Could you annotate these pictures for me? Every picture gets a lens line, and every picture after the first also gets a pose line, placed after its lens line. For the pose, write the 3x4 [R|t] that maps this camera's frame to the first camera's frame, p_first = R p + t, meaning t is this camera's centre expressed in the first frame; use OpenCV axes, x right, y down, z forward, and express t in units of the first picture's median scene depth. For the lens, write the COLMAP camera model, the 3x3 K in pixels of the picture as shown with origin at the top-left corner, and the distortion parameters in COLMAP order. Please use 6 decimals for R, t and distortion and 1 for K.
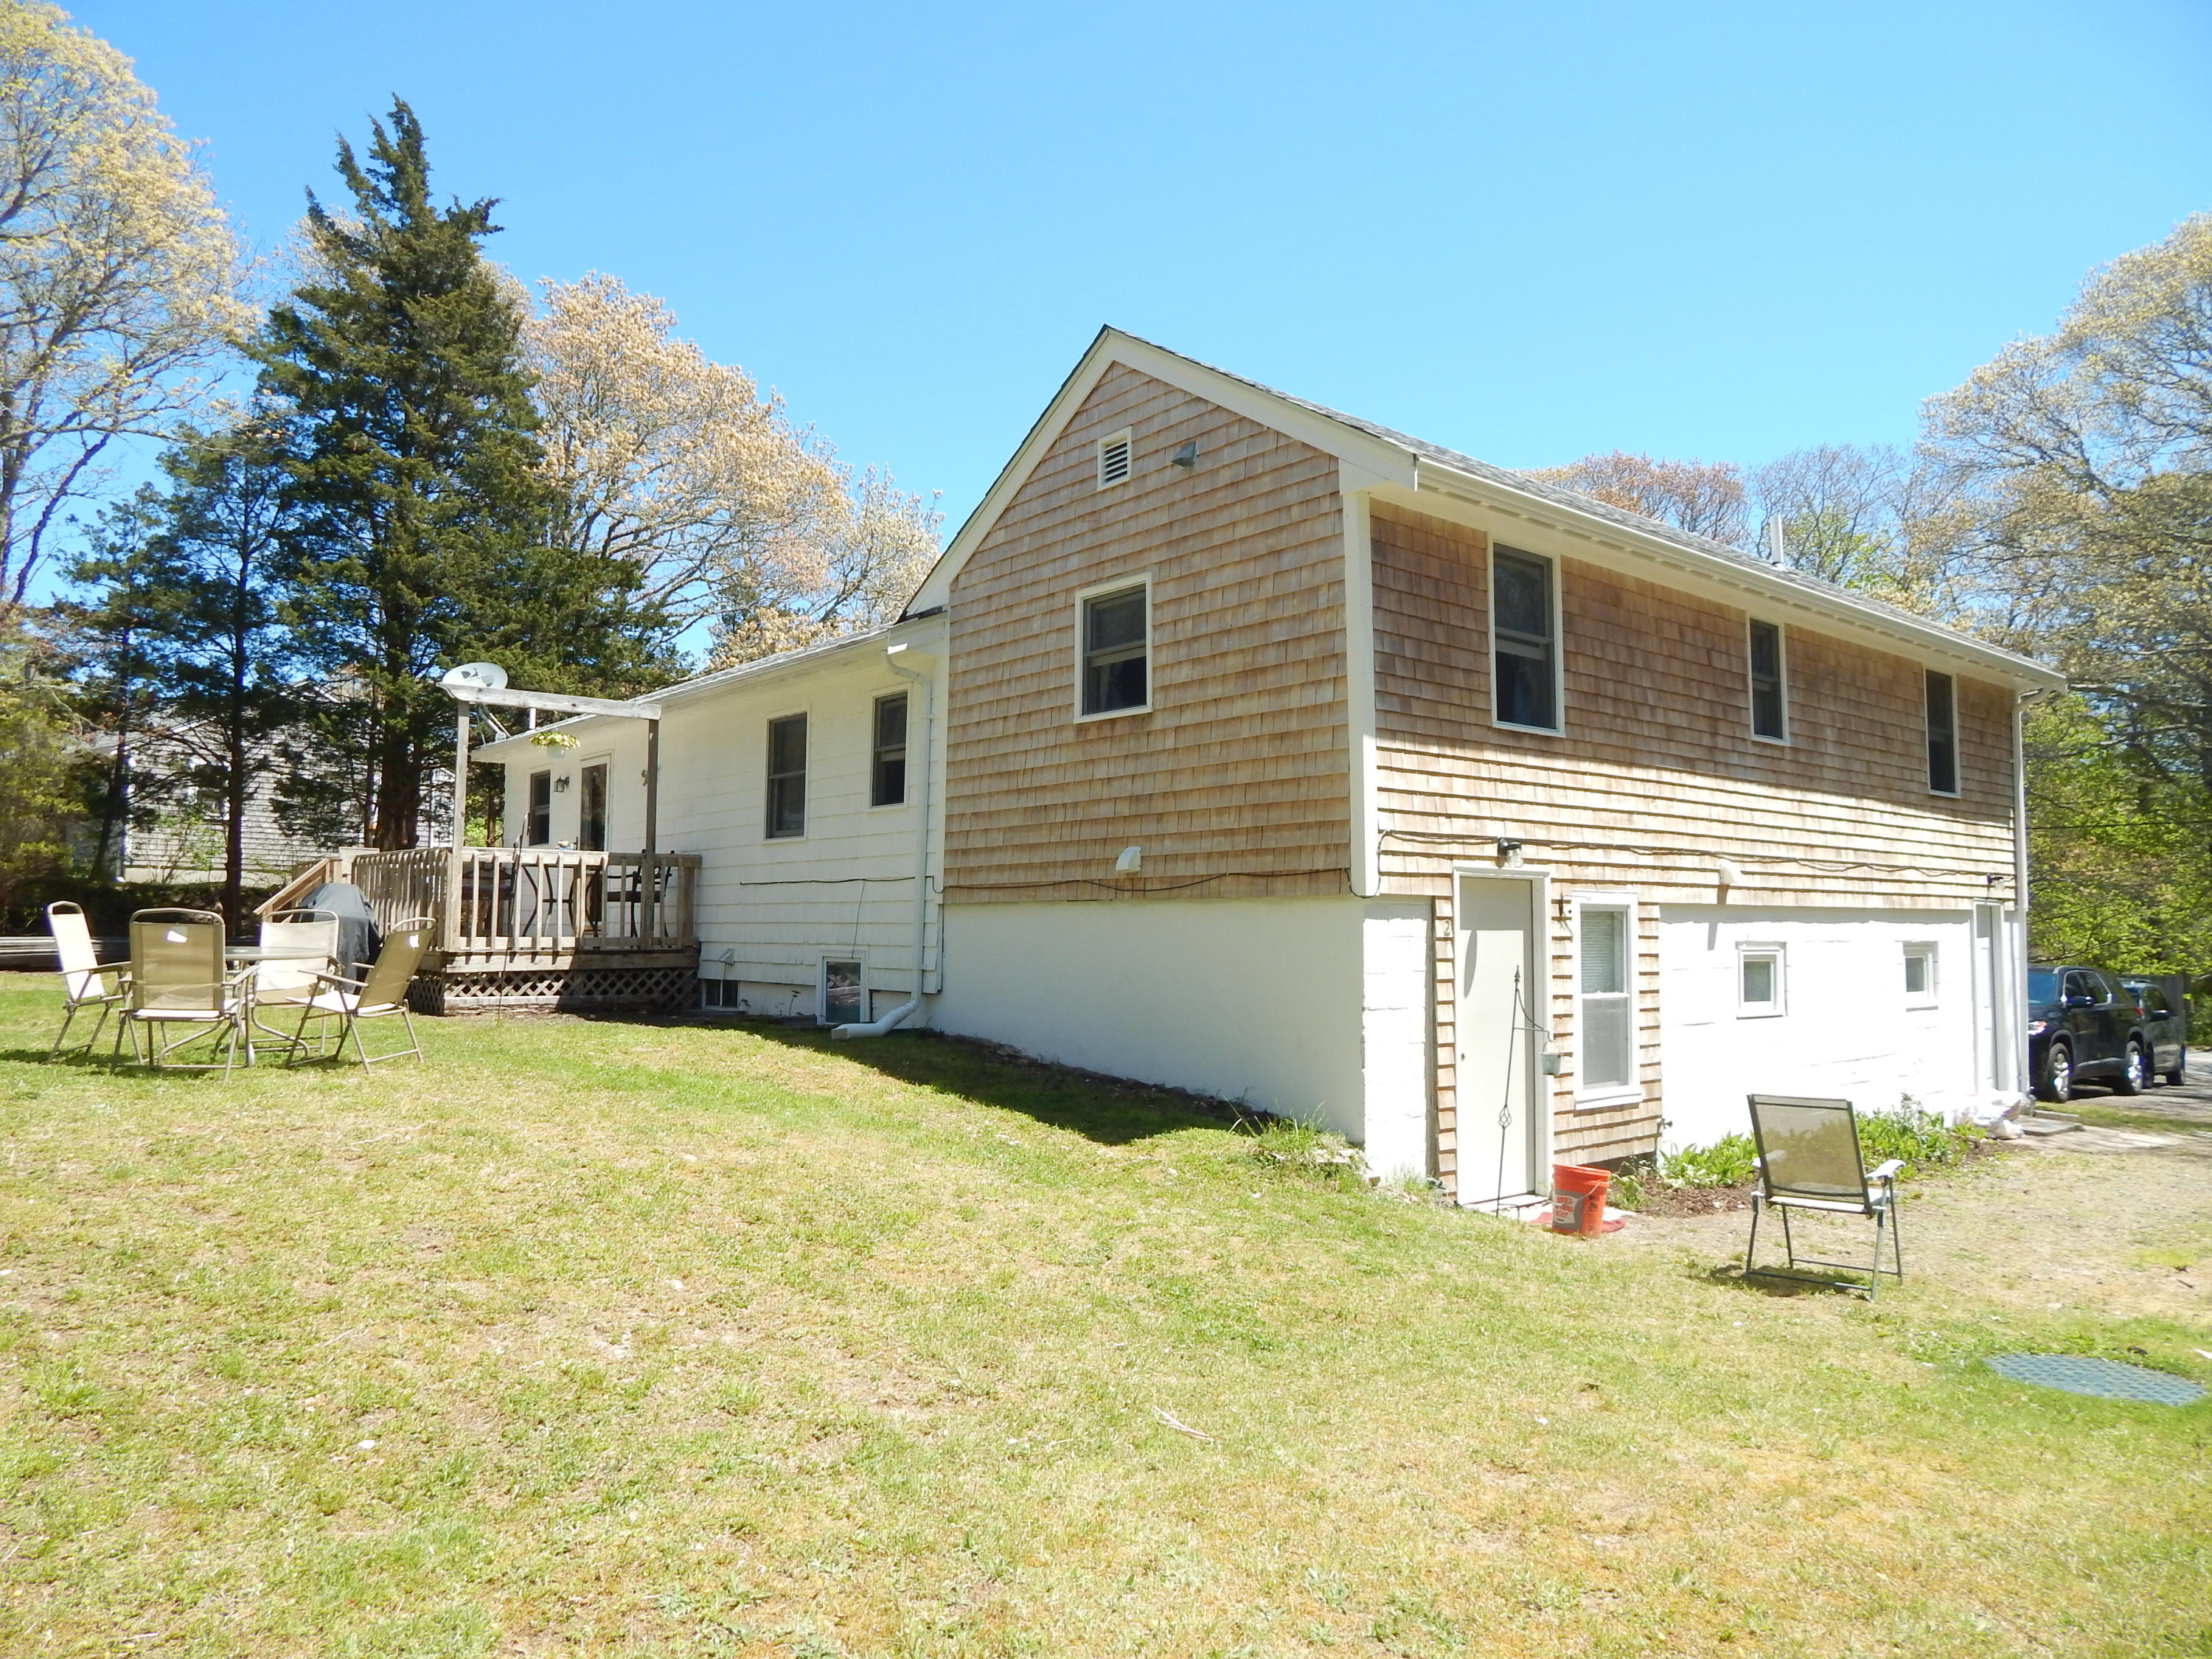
lens RADIAL K [[1437.0, 0, 1105.8], [0, 1437.0, 821.6], [0, 0, 1]] dist [-0.004005, -0.000393]
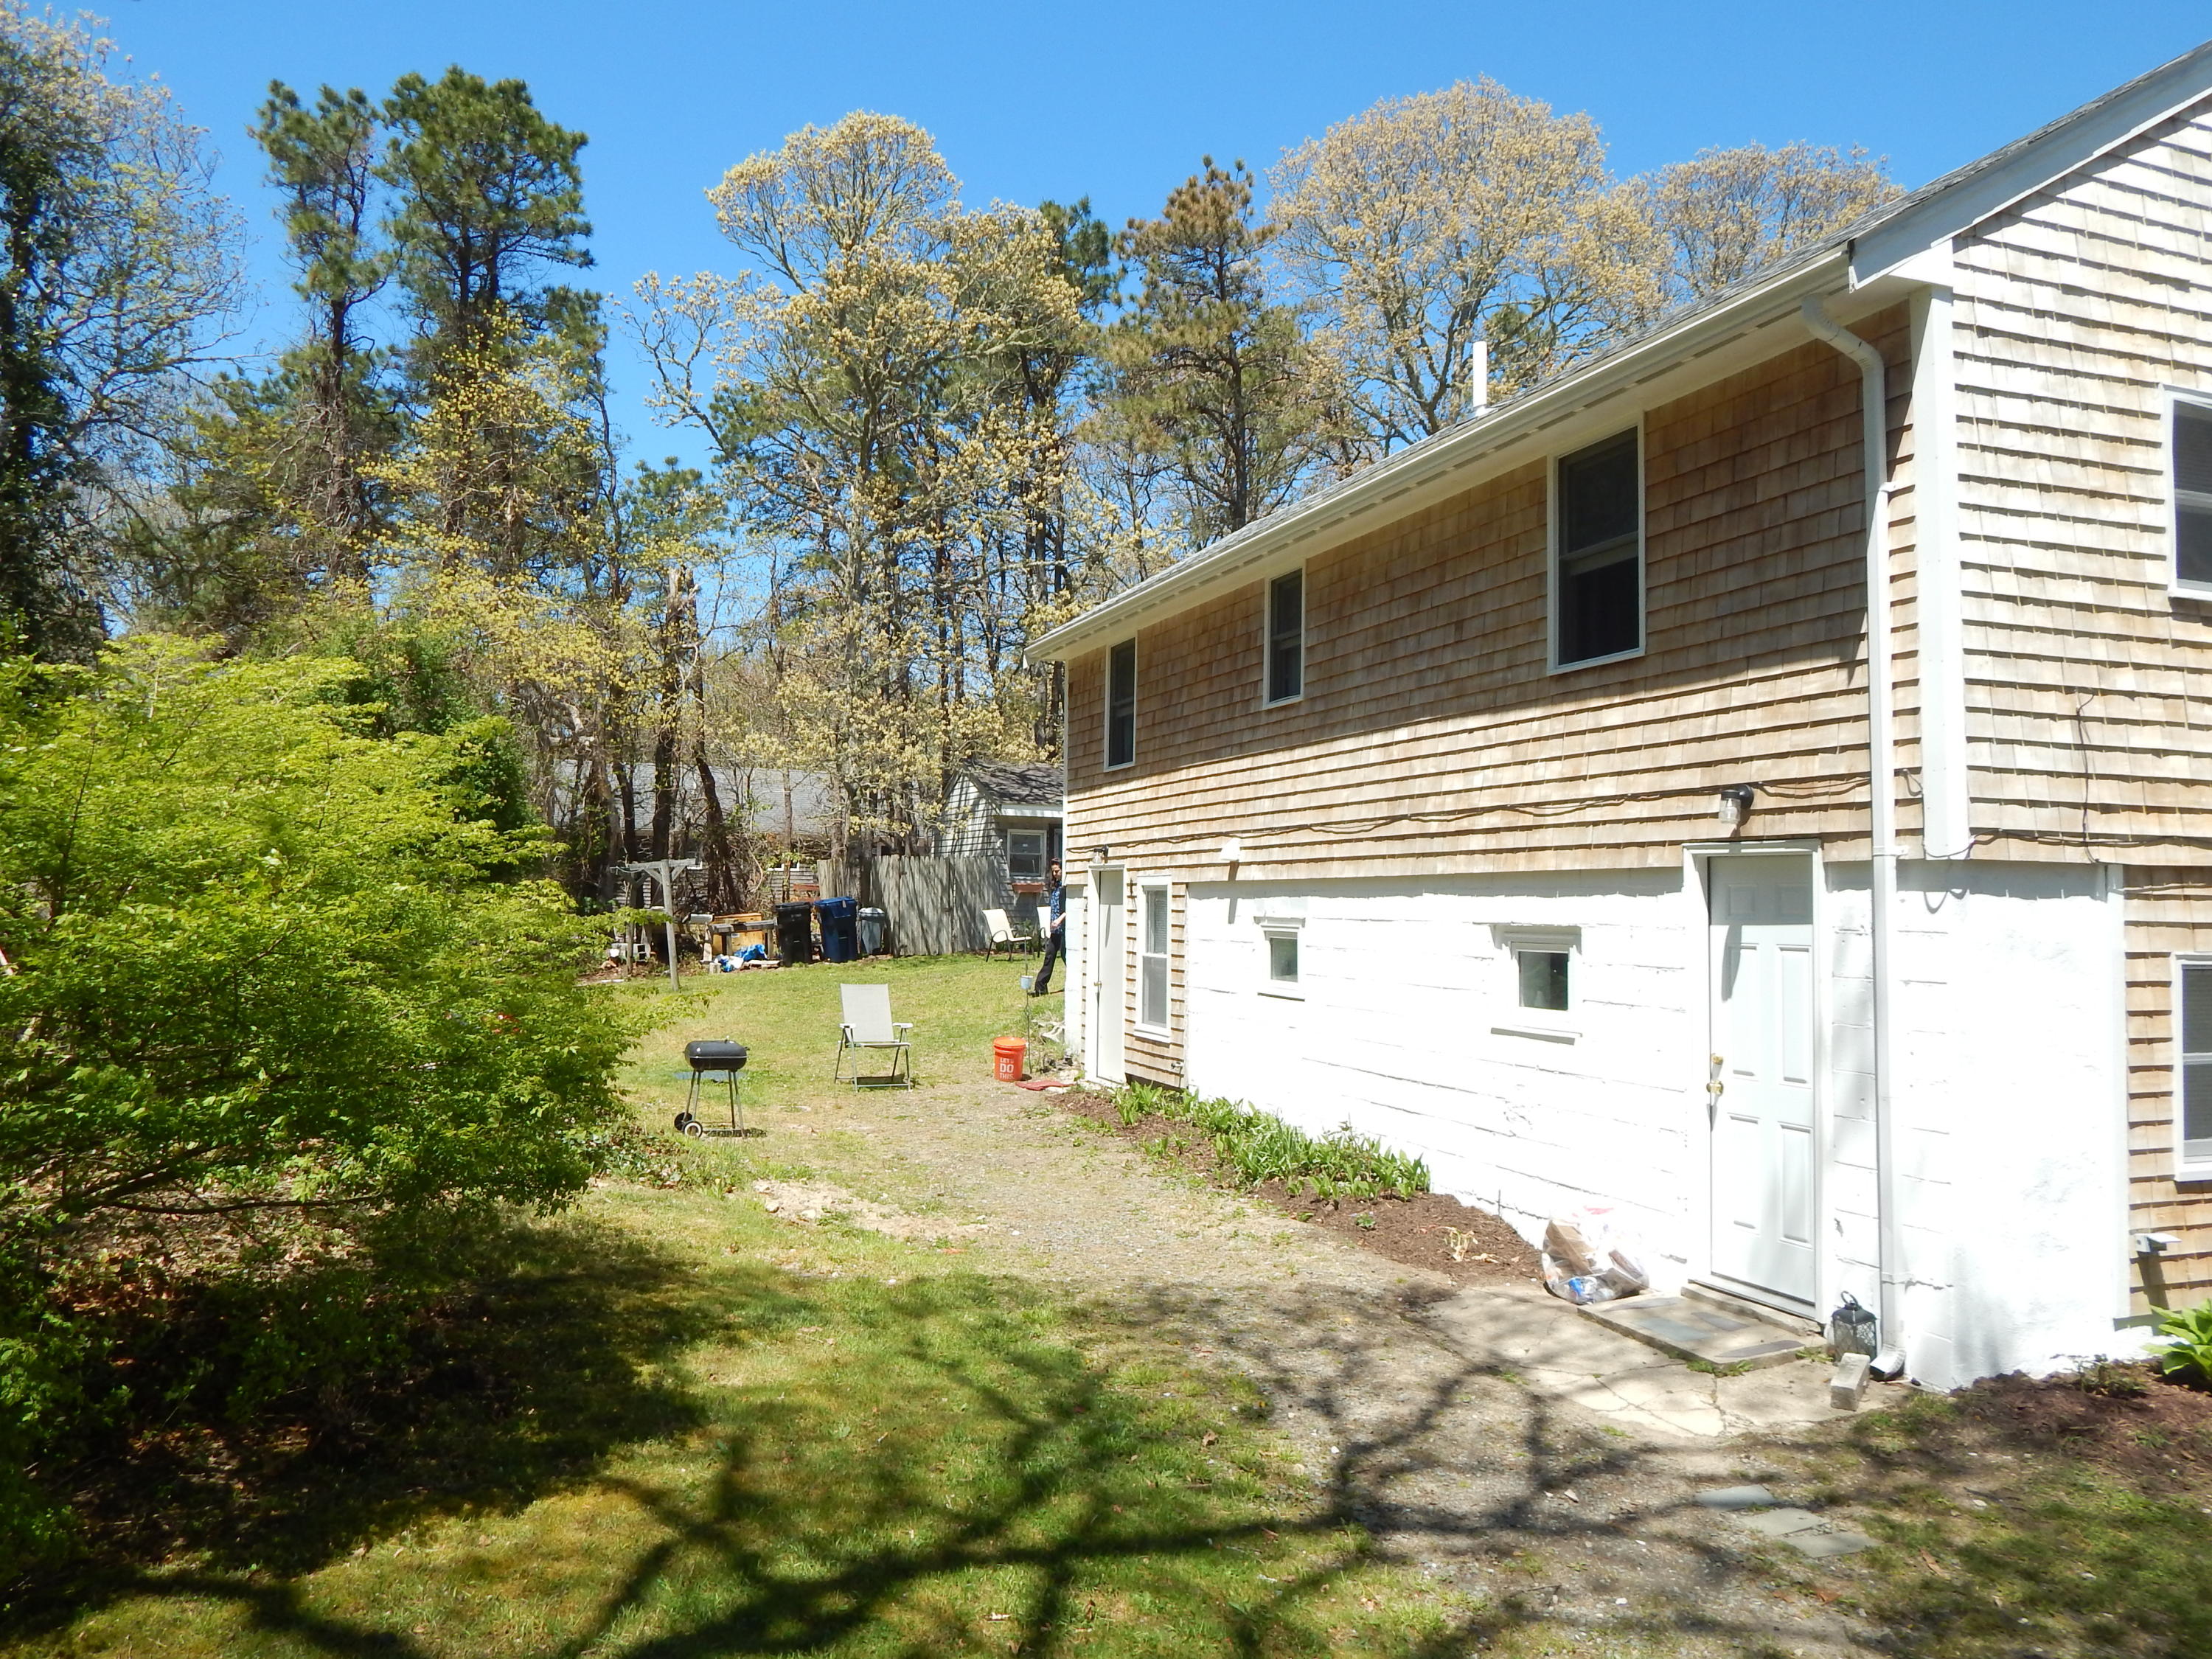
lens RADIAL K [[1605.6, 0, 1108.2], [0, 1605.6, 808.4], [0, 0, 1]] dist [-0.002598, -0.005245]
pose [[-0.334970, -0.062324, -0.940165, 1.530936], [0.060296, 0.994347, -0.087399, 0.099838], [0.940297, -0.085965, -0.329319, 1.277210]]
